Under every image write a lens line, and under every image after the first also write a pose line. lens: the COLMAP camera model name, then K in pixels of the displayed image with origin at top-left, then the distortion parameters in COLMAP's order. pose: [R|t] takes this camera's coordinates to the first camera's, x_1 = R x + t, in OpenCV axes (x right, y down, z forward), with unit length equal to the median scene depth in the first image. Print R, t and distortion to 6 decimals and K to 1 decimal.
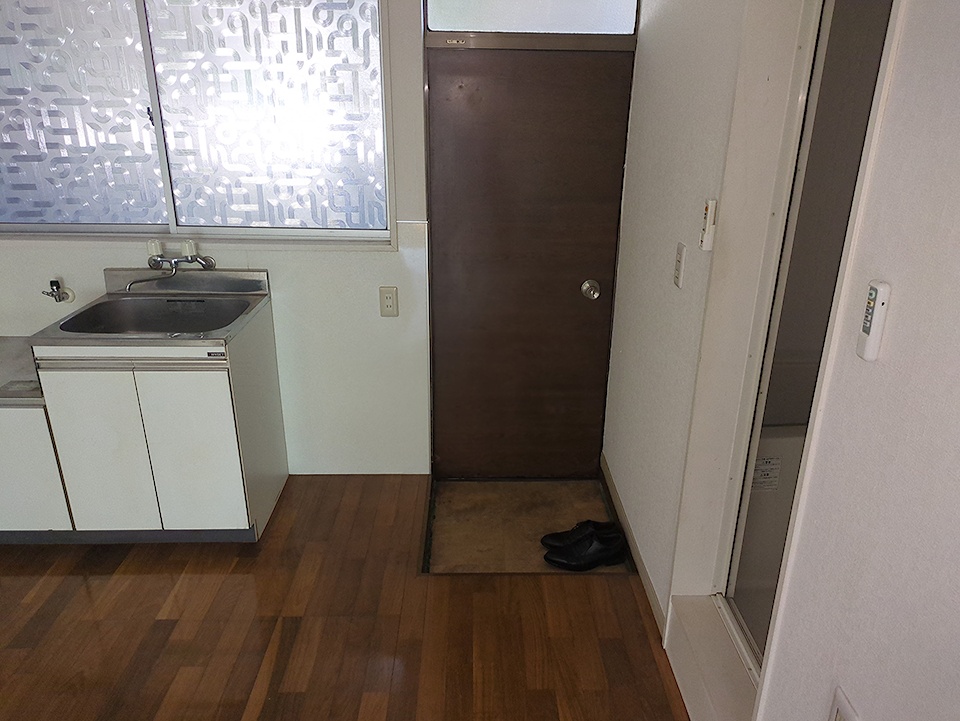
lens RADIAL K [[715.7, 0, 485.9], [0, 715.7, 372.6], [0, 0, 1]] dist [0.049503, -0.038692]
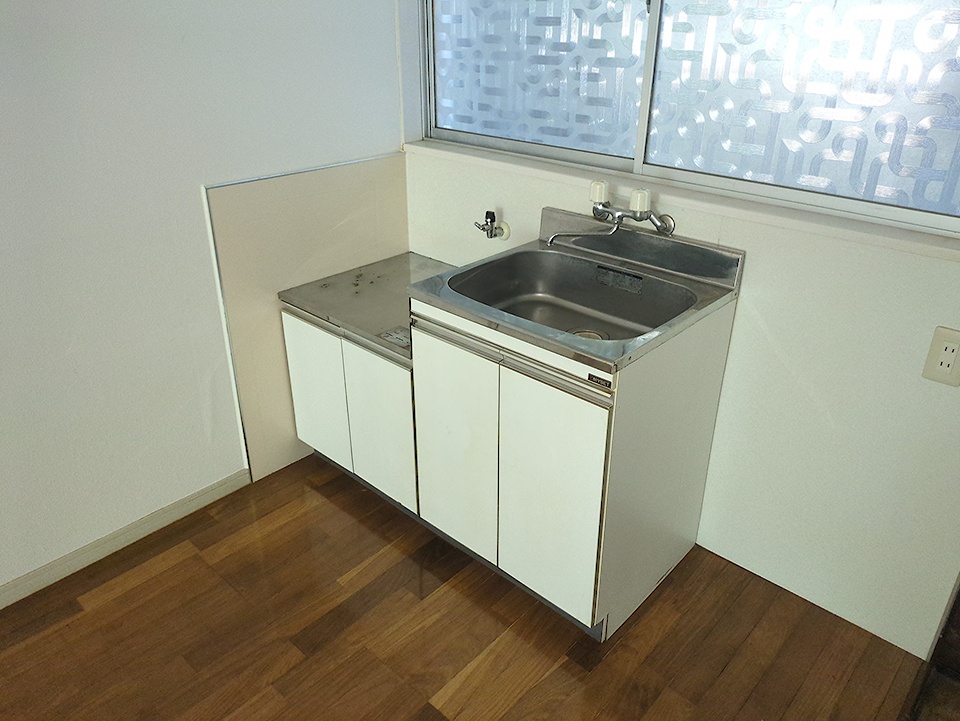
lens RADIAL K [[715.7, 0, 488.6], [0, 715.7, 346.7], [0, 0, 1]] dist [0.049503, -0.038692]
pose [[0.728408, 0.295316, -0.618231, -0.055783], [-0.250669, 0.954646, 0.160672, -0.110549], [0.637641, 0.037936, 0.769399, 0.384621]]
